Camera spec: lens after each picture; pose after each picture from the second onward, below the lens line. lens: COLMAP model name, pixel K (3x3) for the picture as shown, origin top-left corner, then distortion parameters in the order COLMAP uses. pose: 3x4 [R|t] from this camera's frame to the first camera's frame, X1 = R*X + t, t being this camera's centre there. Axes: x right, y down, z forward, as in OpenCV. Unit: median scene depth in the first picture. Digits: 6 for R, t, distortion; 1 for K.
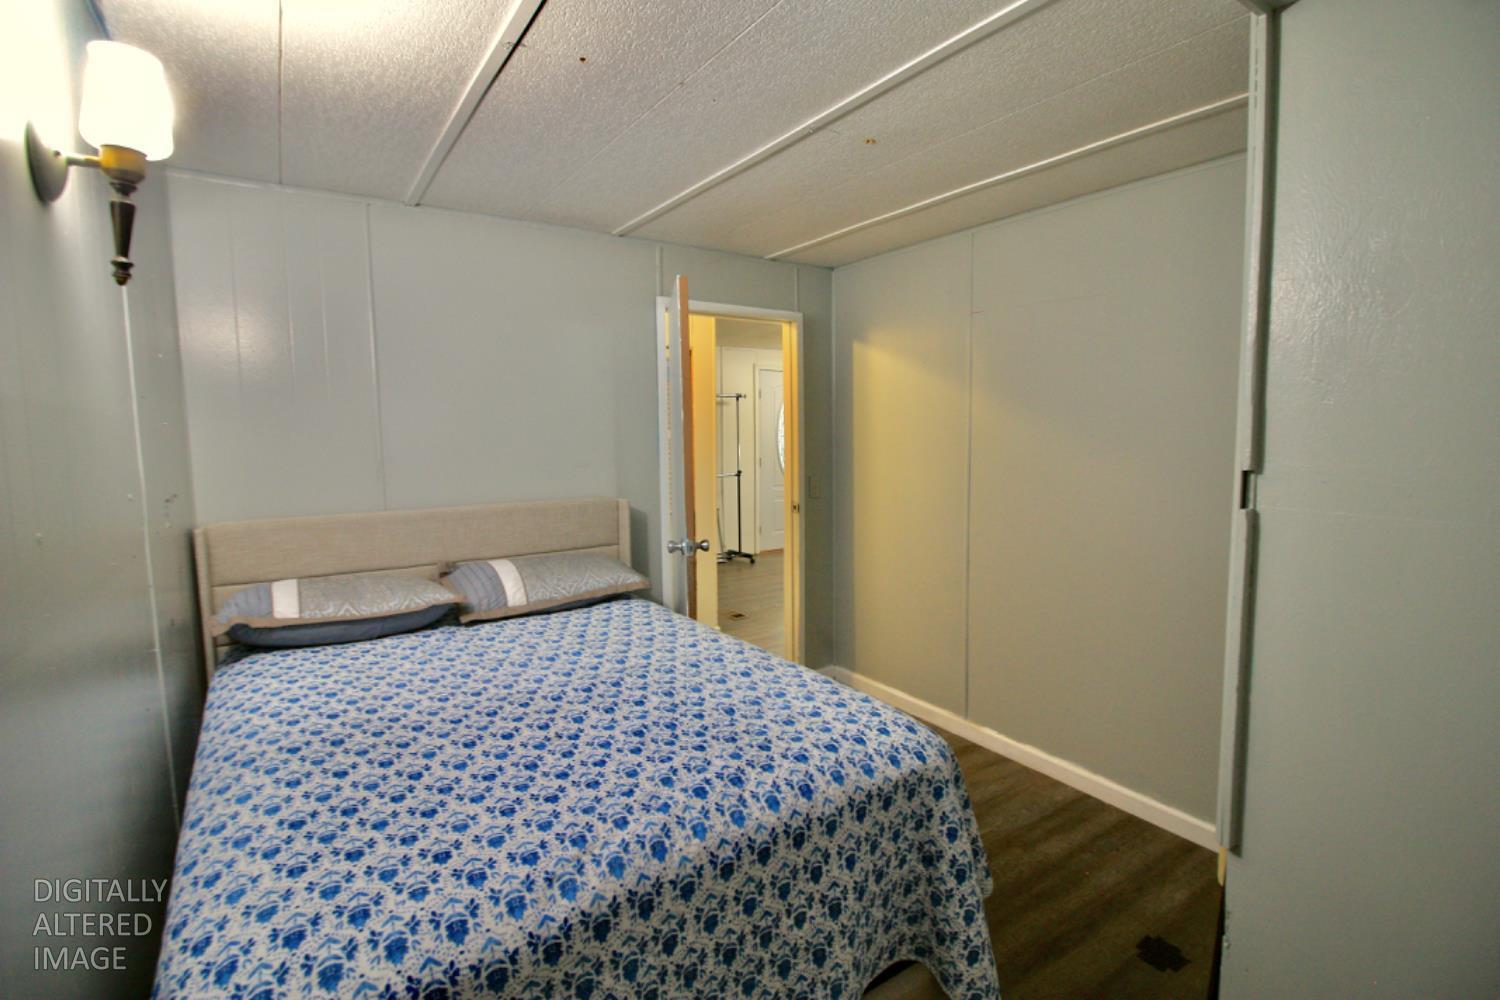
lens RADIAL K [[701.8, 0, 750.7], [0, 701.8, 495.5], [0, 0, 1]] dist [-0.023492, -0.002959]
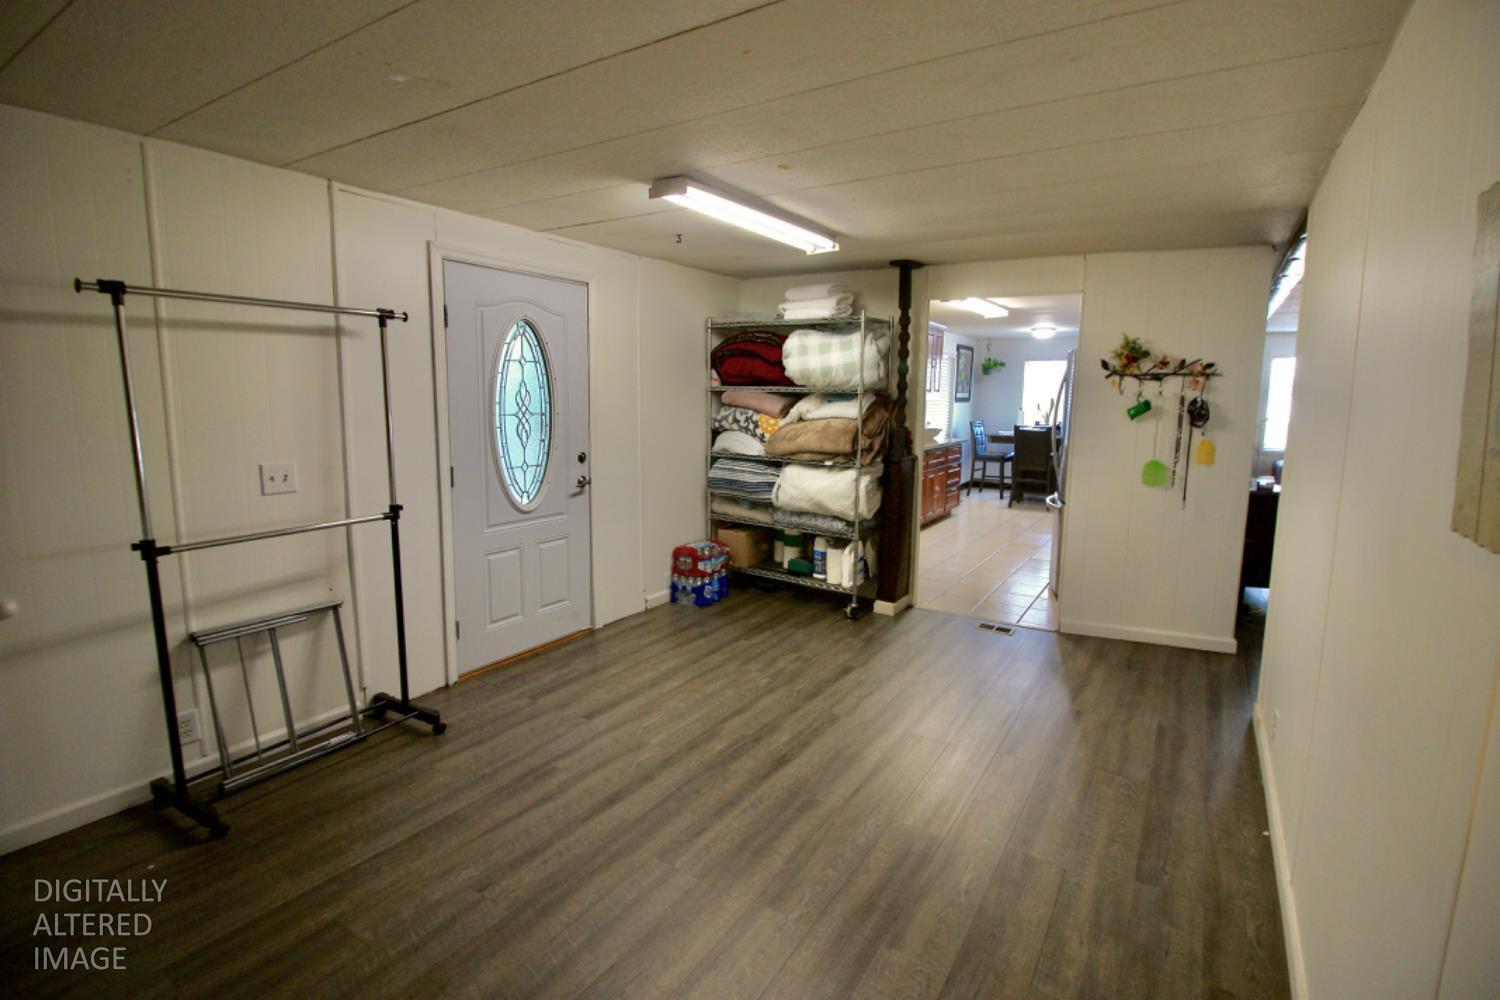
lens RADIAL K [[701.8, 0, 749.0], [0, 701.8, 497.7], [0, 0, 1]] dist [-0.023492, -0.002959]
pose [[0.918601, -0.032970, 0.393808, 0.012490], [0.015059, 0.998710, 0.048486, -0.055541], [-0.394899, -0.038610, 0.917913, 0.557415]]
